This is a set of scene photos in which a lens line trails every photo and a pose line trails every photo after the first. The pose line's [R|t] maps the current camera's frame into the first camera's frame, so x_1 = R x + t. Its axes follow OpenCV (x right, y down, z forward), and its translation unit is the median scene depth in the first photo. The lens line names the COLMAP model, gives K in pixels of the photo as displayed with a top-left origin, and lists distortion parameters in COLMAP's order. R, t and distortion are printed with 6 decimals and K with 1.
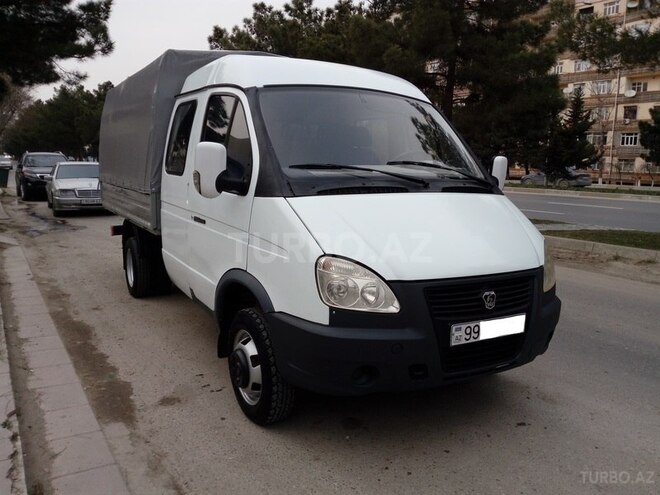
lens RADIAL K [[542.7, 0, 338.9], [0, 542.7, 245.6], [0, 0, 1]] dist [0.100404, -0.167658]
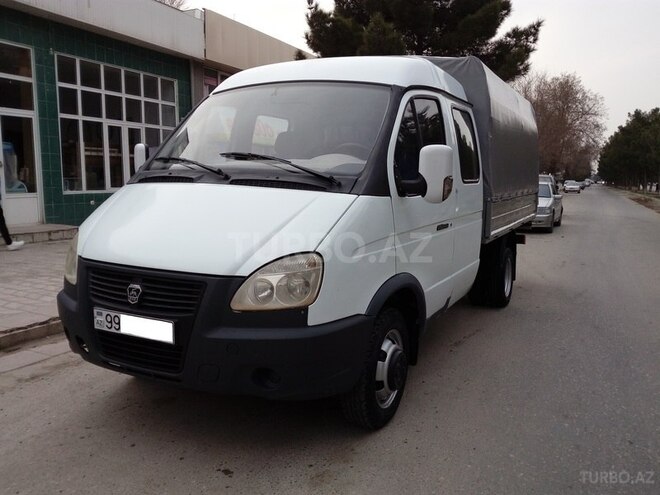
lens RADIAL K [[542.7, 0, 338.9], [0, 542.7, 245.6], [0, 0, 1]] dist [0.100404, -0.167658]
pose [[0.544244, 0.097052, -0.833294, 1.170353], [-0.136669, 0.990274, 0.026073, -0.050228], [0.827720, 0.099695, 0.552214, 0.729171]]
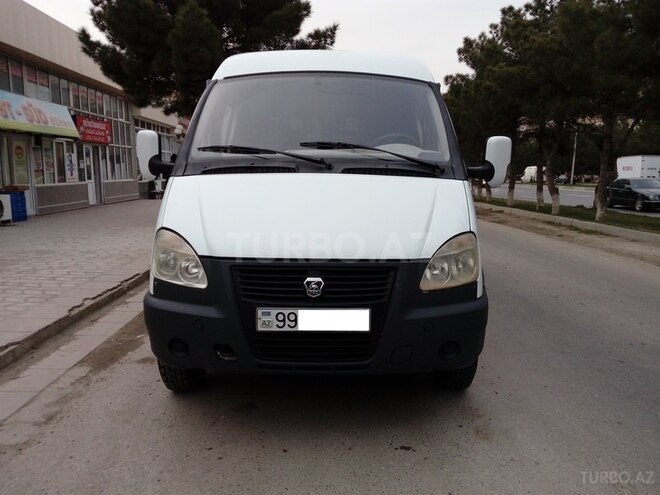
lens RADIAL K [[542.7, 0, 338.9], [0, 542.7, 245.6], [0, 0, 1]] dist [0.100404, -0.167658]
pose [[0.866556, 0.051926, -0.496371, 0.711801], [-0.065282, 0.997821, -0.009586, 0.035577], [0.494791, 0.040711, 0.868058, 0.234800]]
